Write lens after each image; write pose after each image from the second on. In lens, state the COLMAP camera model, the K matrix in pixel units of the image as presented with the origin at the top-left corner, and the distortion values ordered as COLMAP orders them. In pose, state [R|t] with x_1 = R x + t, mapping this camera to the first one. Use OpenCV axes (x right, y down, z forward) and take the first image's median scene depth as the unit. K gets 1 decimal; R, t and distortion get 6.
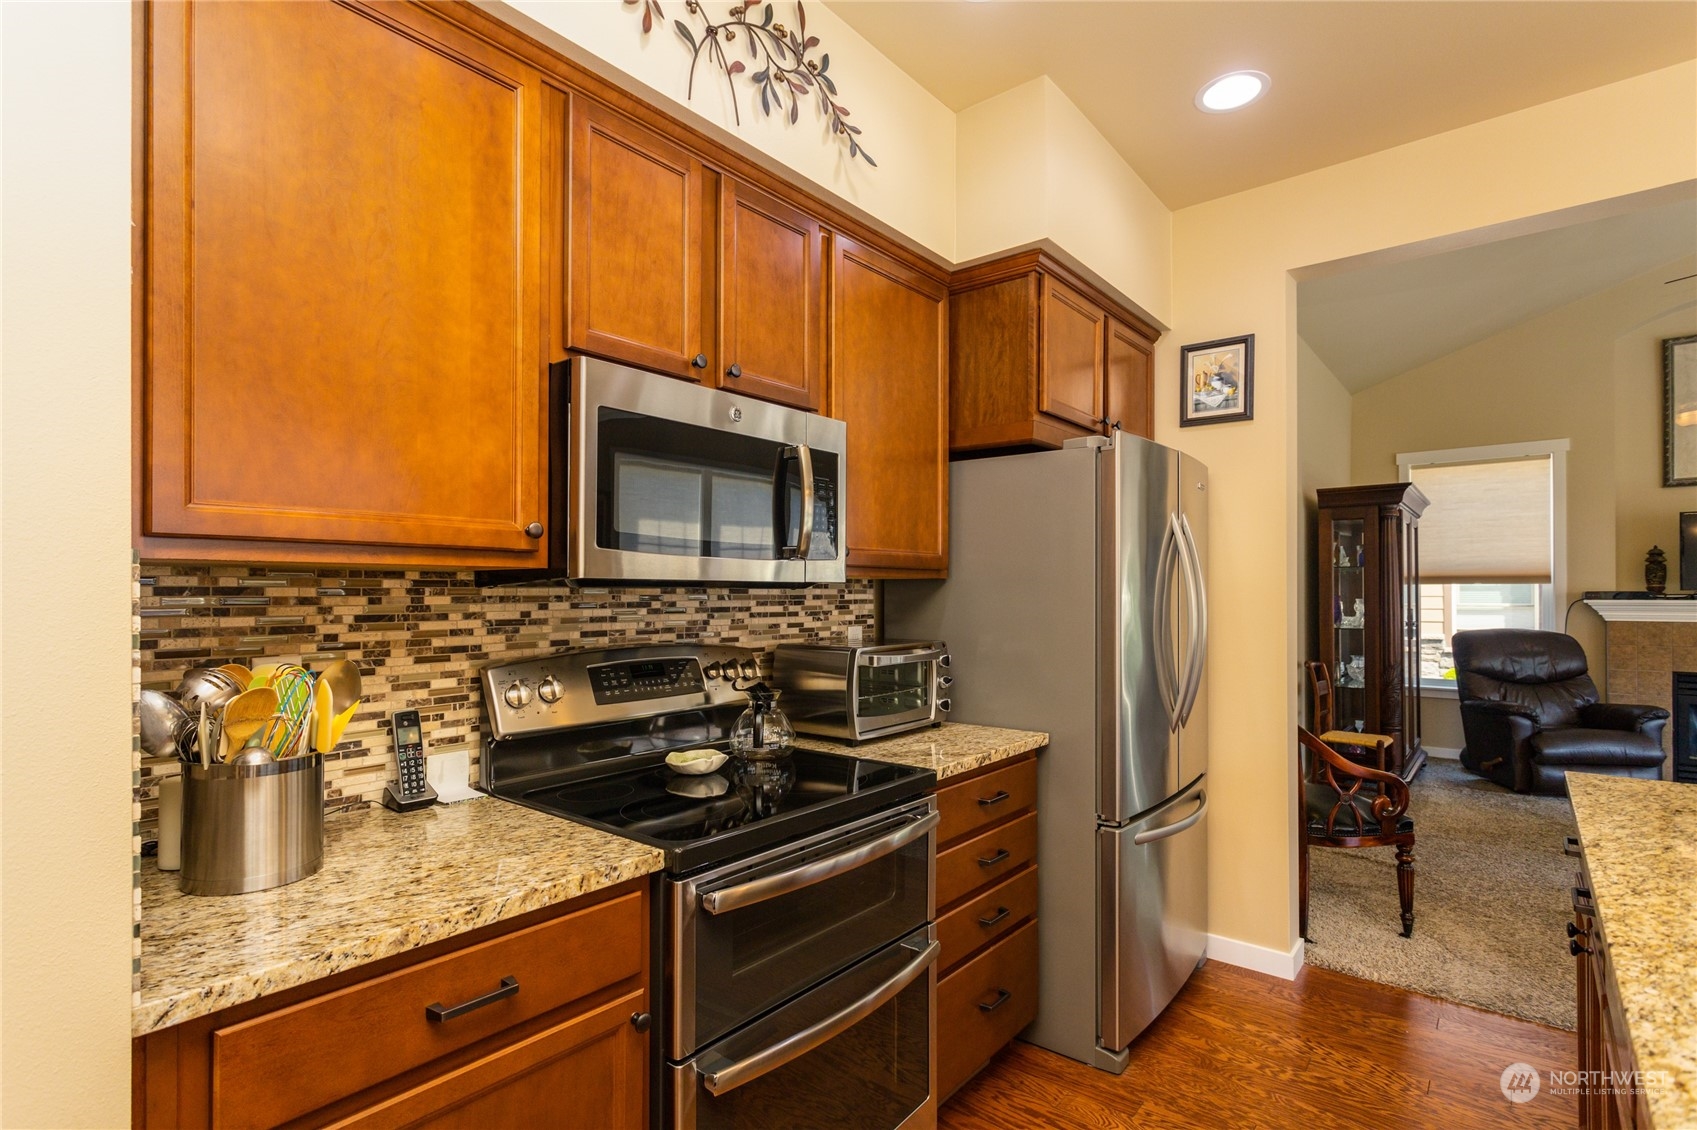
lens RADIAL K [[822.0, 0, 834.6], [0, 822.0, 590.9], [0, 0, 1]] dist [0.002127, 0.001180]
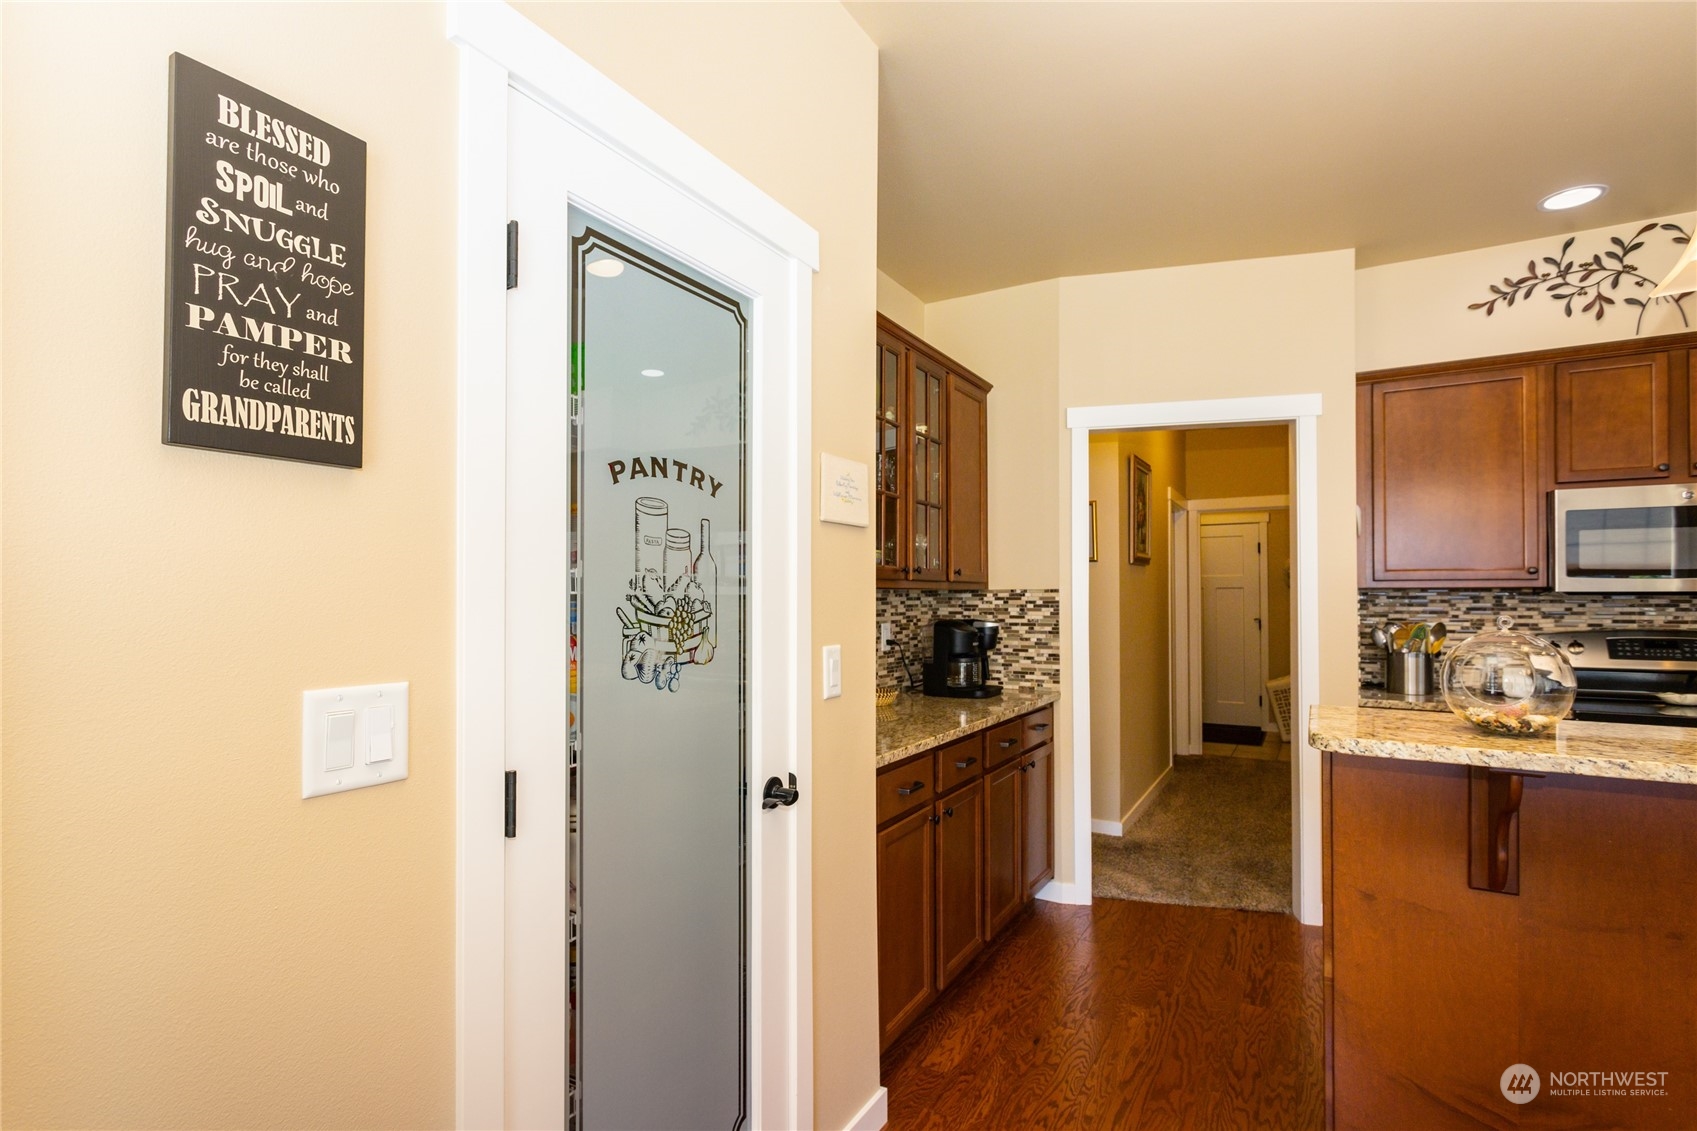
lens RADIAL K [[811.3, 0, 849.2], [0, 811.3, 586.9], [0, 0, 1]] dist [0.001009, 0.002335]
pose [[0.169053, -0.012604, -0.985526, 1.256359], [0.002358, 0.999921, -0.012383, -0.004339], [0.985604, -0.000230, 0.169069, -1.015544]]
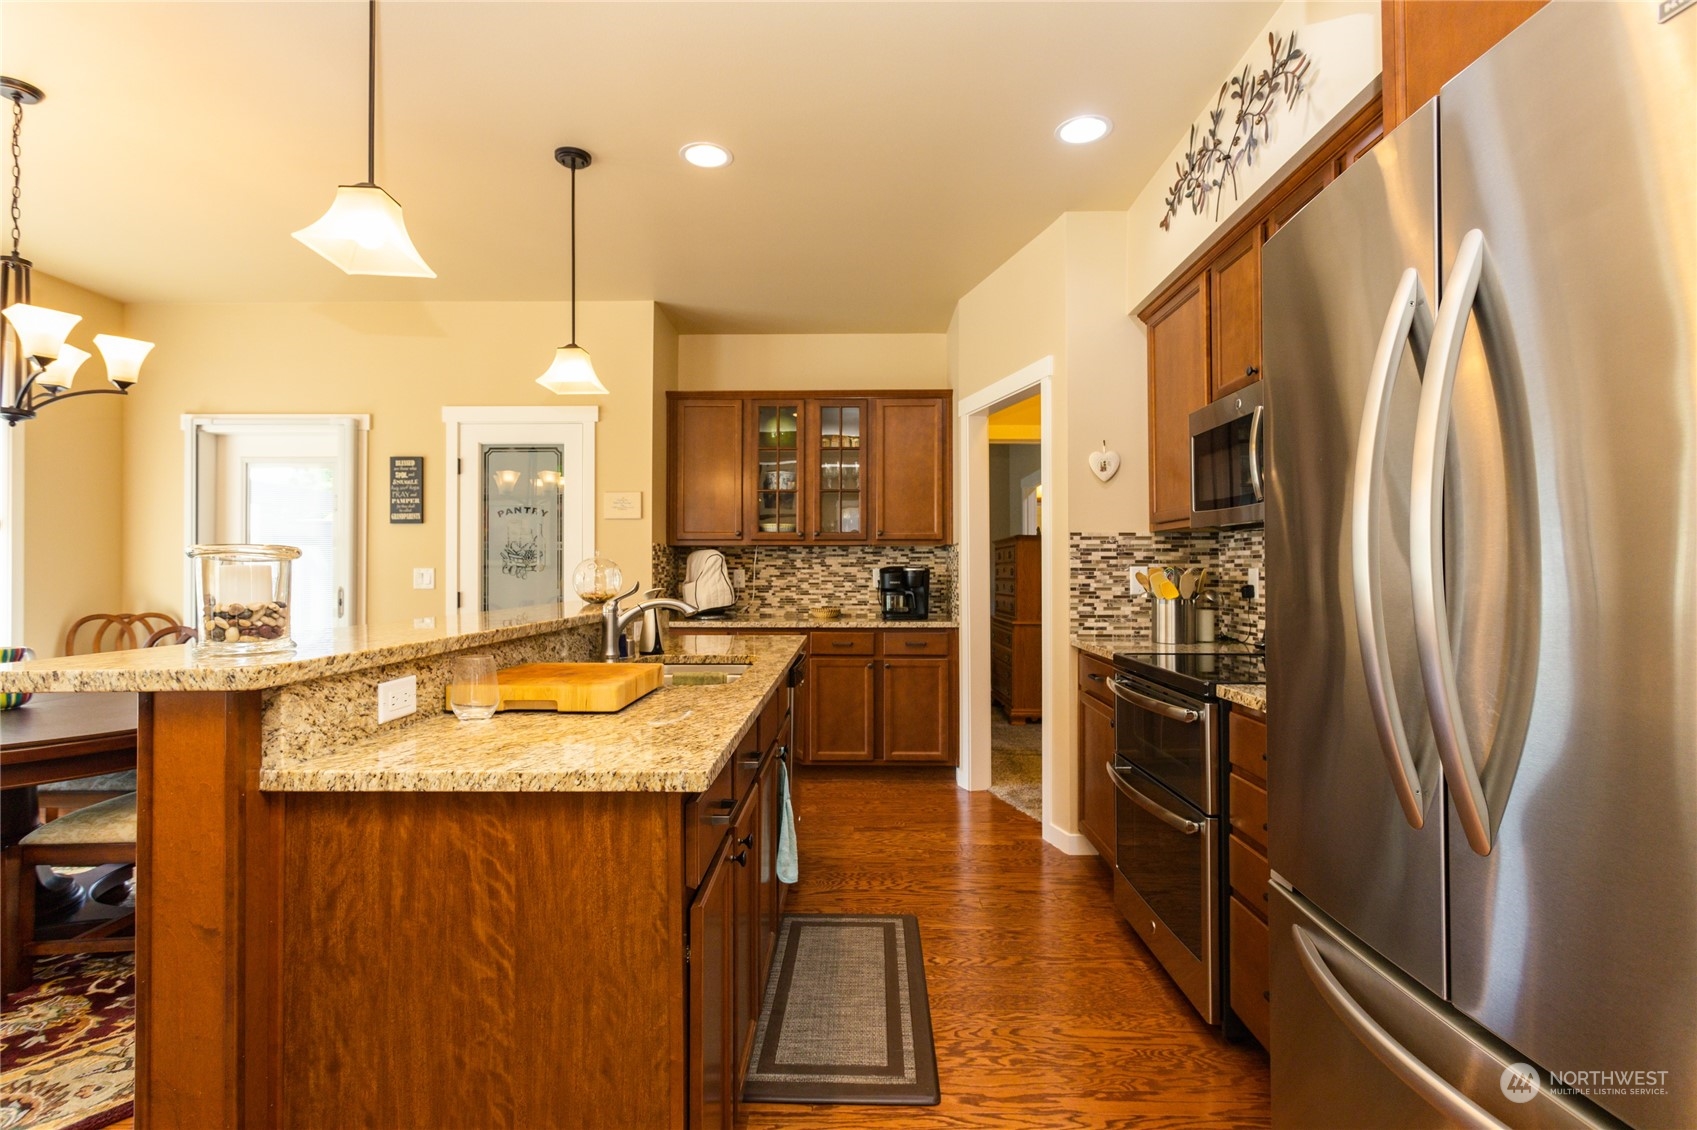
lens RADIAL K [[804.0, 0, 846.0], [0, 804.0, 561.0], [0, 0, 1]] dist [0.000212, 0.000508]
pose [[-0.769475, -0.005005, -0.638658, 1.277425], [0.003887, 0.999914, -0.012519, 0.068656], [0.638665, -0.012115, -0.769389, 1.621080]]
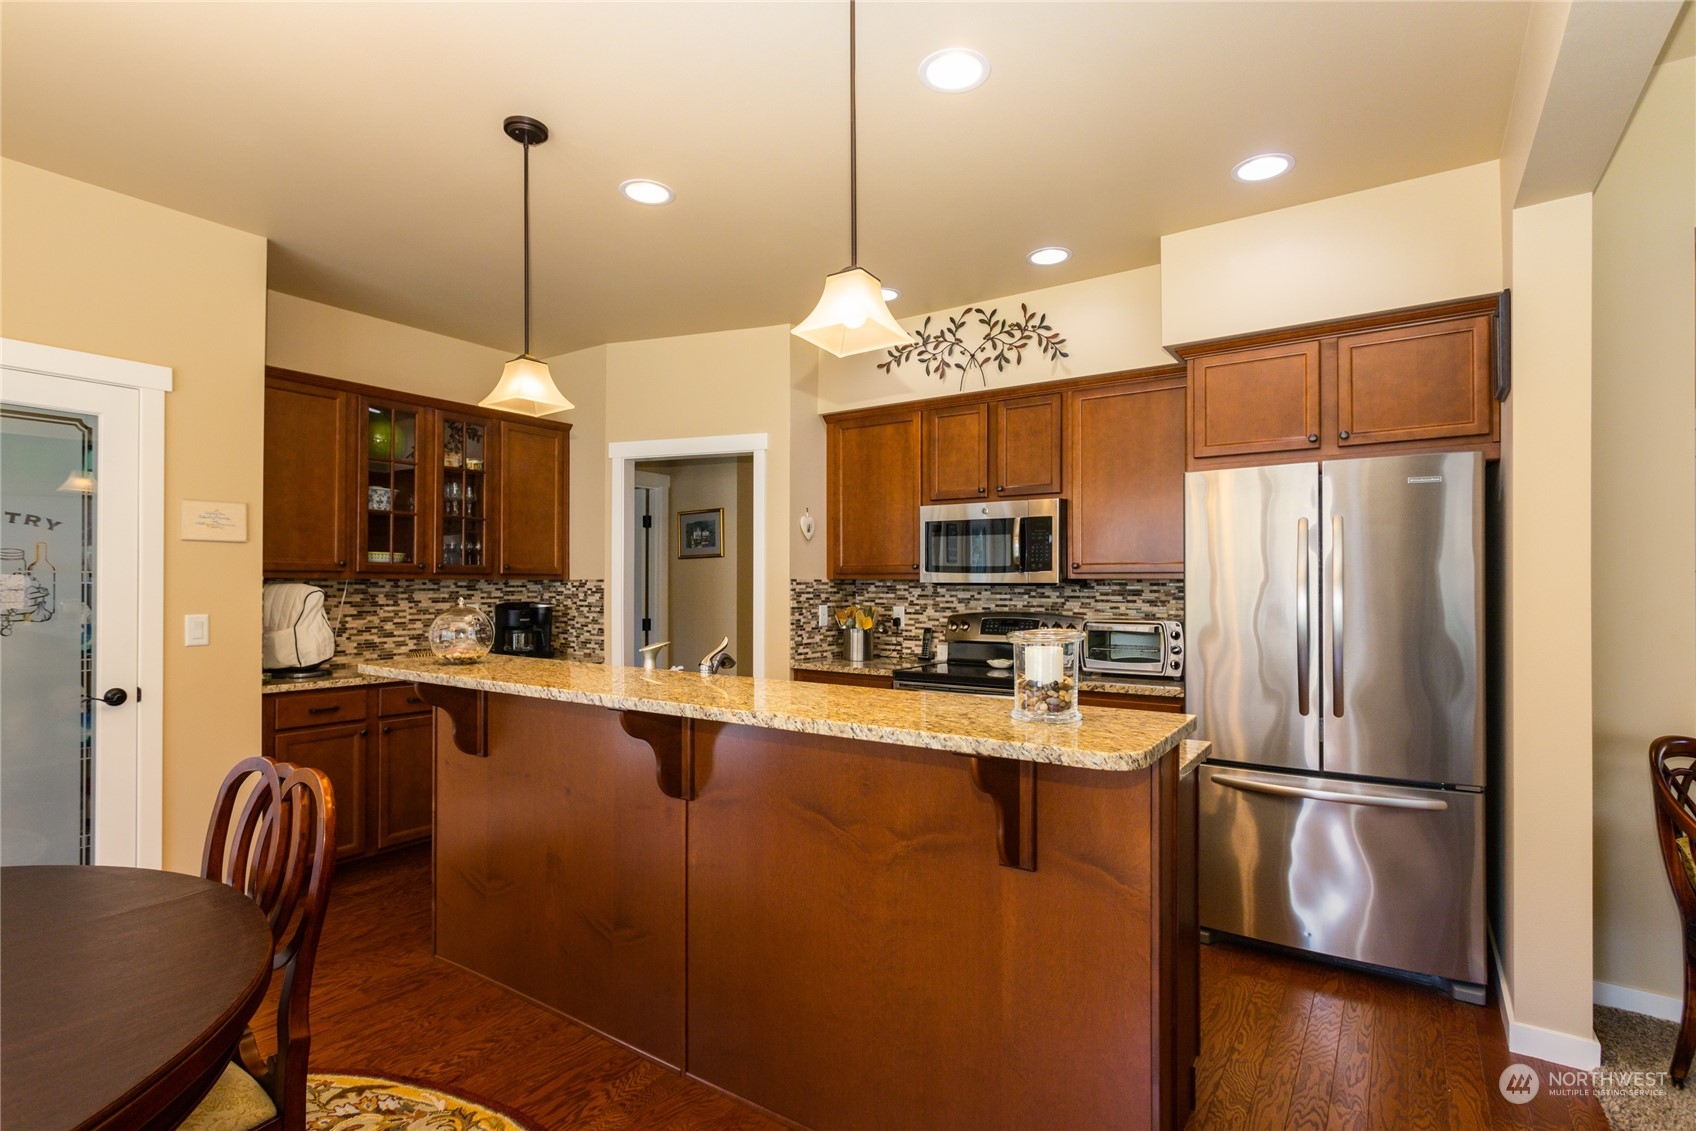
lens RADIAL K [[810.8, 0, 848.7], [0, 810.8, 586.9], [0, 0, 1]] dist [0.001009, 0.002335]
pose [[0.100354, 0.003691, -0.994945, 2.110432], [-0.000907, 0.999993, 0.003618, -0.008720], [0.994951, 0.000539, 0.100357, 0.386818]]
